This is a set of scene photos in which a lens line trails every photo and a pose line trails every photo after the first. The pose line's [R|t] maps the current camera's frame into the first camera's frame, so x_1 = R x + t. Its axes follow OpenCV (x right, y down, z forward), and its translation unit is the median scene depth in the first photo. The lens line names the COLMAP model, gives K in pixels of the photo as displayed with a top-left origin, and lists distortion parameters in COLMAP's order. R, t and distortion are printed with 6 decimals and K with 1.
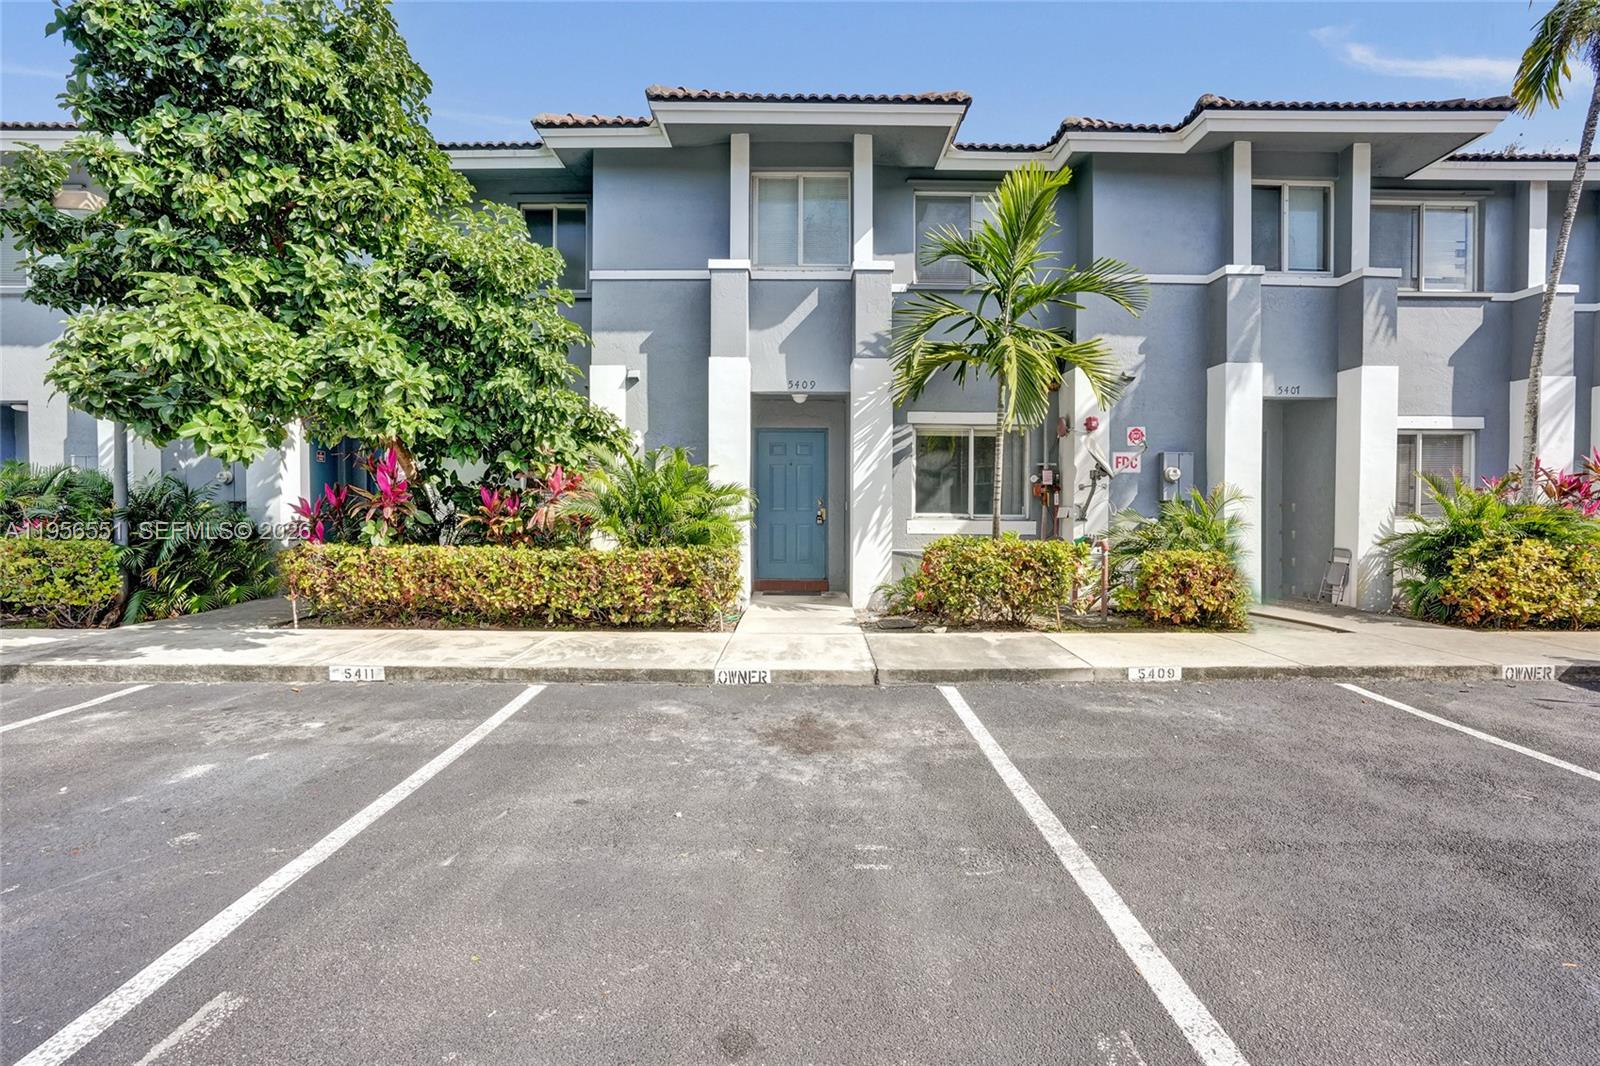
lens RADIAL K [[769.4, 0, 801.5], [0, 769.4, 502.1], [0, 0, 1]] dist [-0.052058, 0.000433]
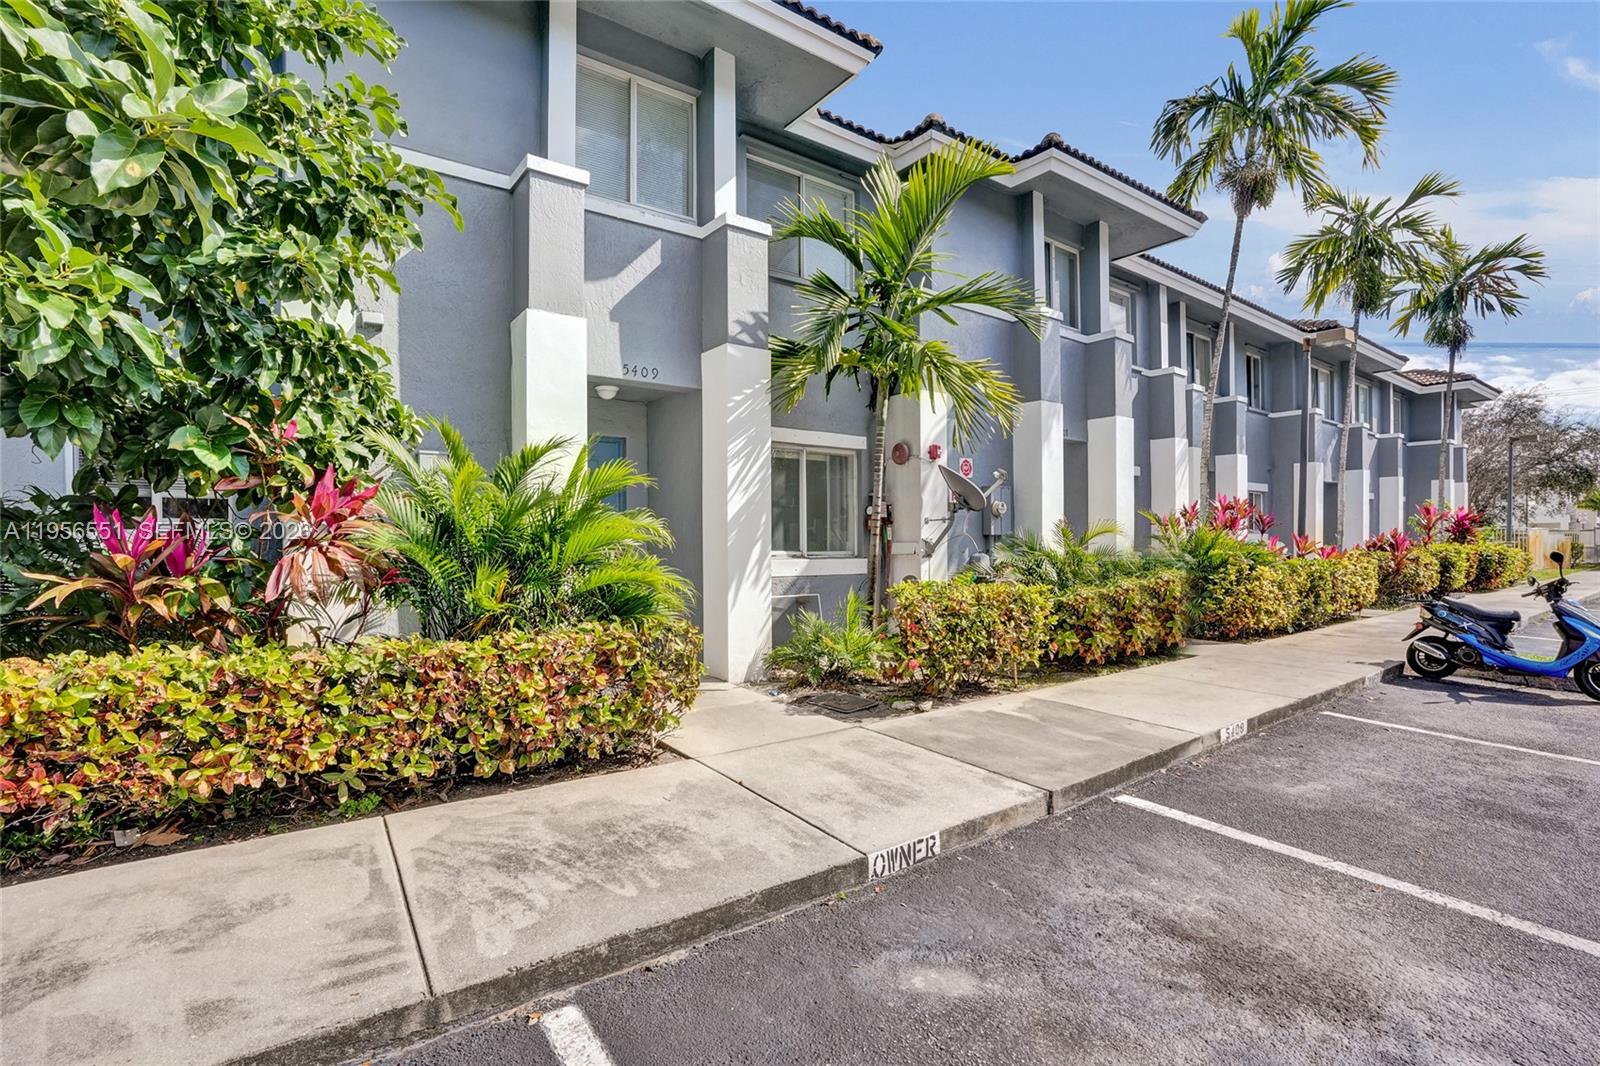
lens RADIAL K [[738.9, 0, 799.6], [0, 738.9, 531.8], [0, 0, 1]] dist [-0.072344, 0.030365]
pose [[0.810832, 0.001059, 0.585279, -0.284422], [-0.000547, 0.999999, -0.001052, -0.005375], [-0.585279, 0.000533, 0.810832, 0.385526]]
